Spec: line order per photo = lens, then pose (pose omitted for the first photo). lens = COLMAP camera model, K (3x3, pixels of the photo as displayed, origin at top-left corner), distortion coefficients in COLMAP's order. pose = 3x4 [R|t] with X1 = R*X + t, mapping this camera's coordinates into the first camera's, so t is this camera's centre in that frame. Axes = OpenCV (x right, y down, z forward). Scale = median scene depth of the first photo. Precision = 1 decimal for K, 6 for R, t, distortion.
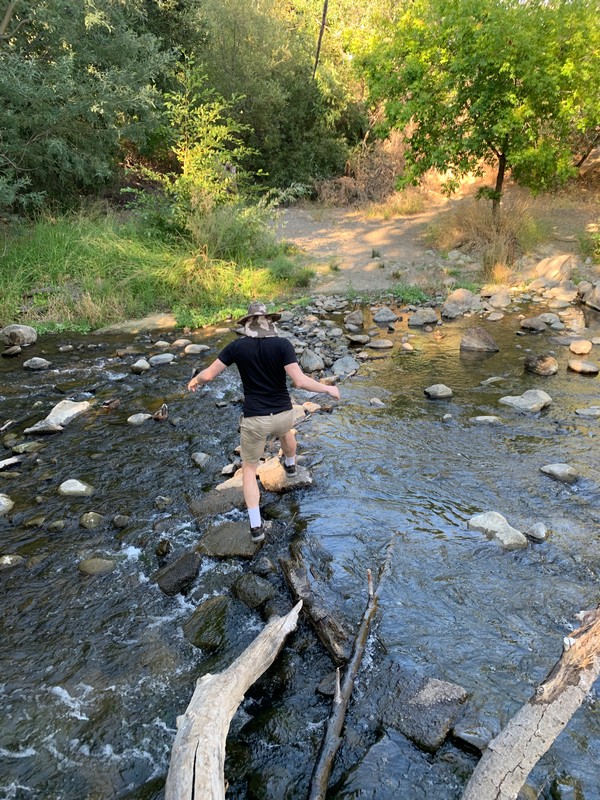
lens RADIAL K [[608.6, 0, 299.8], [0, 608.6, 399.6], [0, 0, 1]] dist [-0.008055, -0.001688]
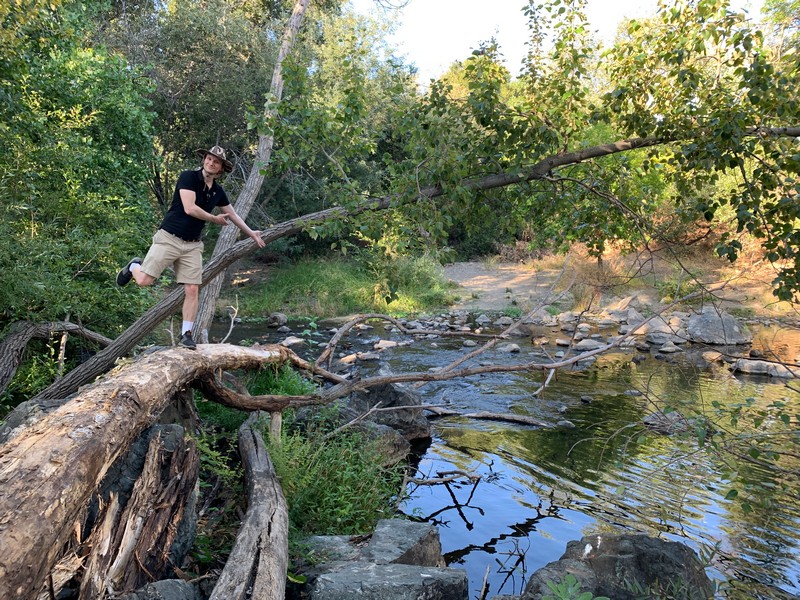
lens RADIAL K [[608.6, 0, 400.1], [0, 608.6, 299.7], [0, 0, 1]] dist [-0.008055, -0.001688]
pose [[0.965808, 0.040445, -0.256085, 0.325252], [-0.104372, 0.964834, -0.241251, 0.219605], [0.237322, 0.259730, 0.936065, -0.580301]]
